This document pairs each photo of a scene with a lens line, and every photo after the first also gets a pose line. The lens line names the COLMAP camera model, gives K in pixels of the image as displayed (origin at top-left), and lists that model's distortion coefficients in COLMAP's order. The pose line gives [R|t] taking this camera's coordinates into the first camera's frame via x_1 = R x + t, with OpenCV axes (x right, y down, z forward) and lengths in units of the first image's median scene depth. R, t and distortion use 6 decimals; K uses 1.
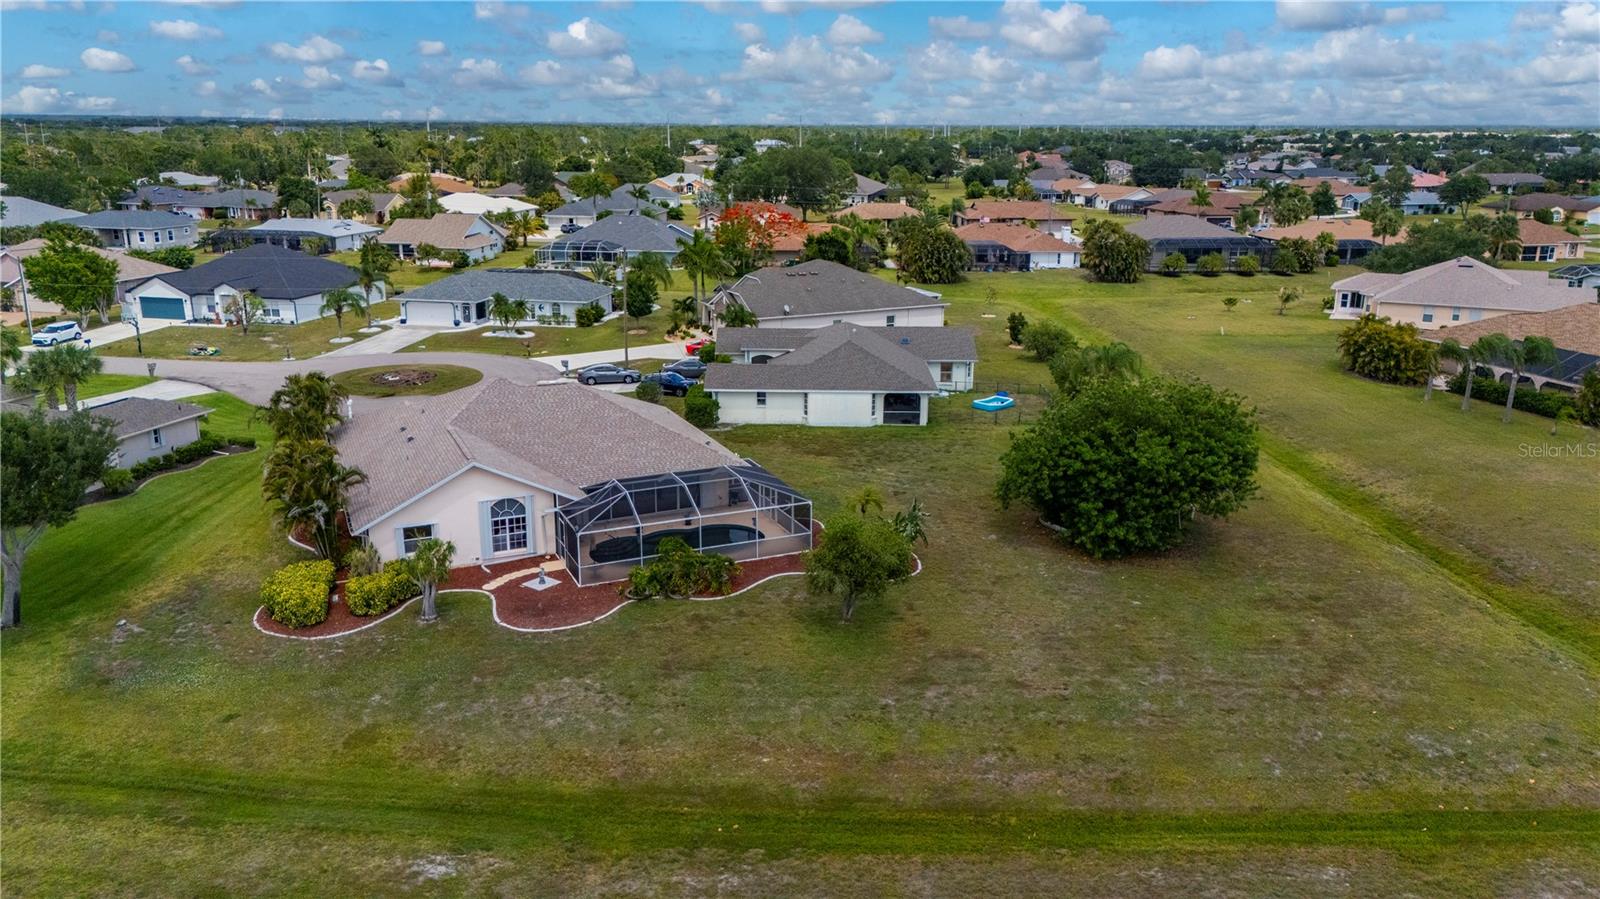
lens RADIAL K [[1179.4, 0, 799.9], [0, 1179.4, 440.9], [0, 0, 1]] dist [0.066814, -0.063017]
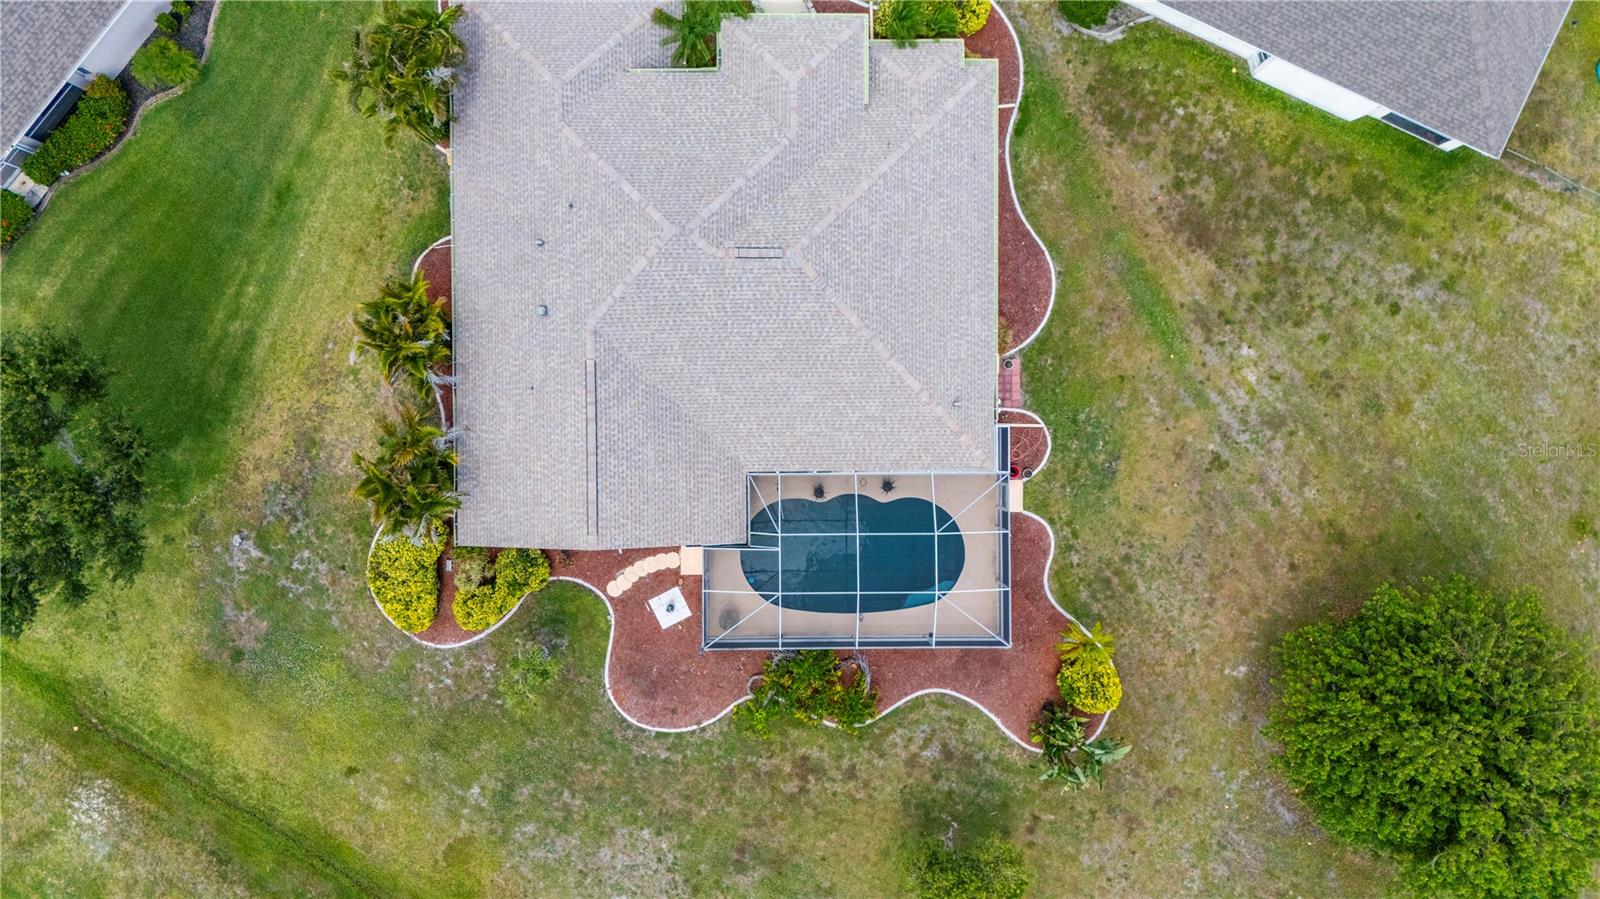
lens RADIAL K [[1179.4, 0, 799.9], [0, 1179.4, 440.9], [0, 0, 1]] dist [0.066814, -0.063017]
pose [[0.914515, 0.404382, 0.011743, -0.191593], [-0.117535, 0.237807, 0.964175, -0.757948], [0.387102, -0.883133, 0.265007, 0.920237]]
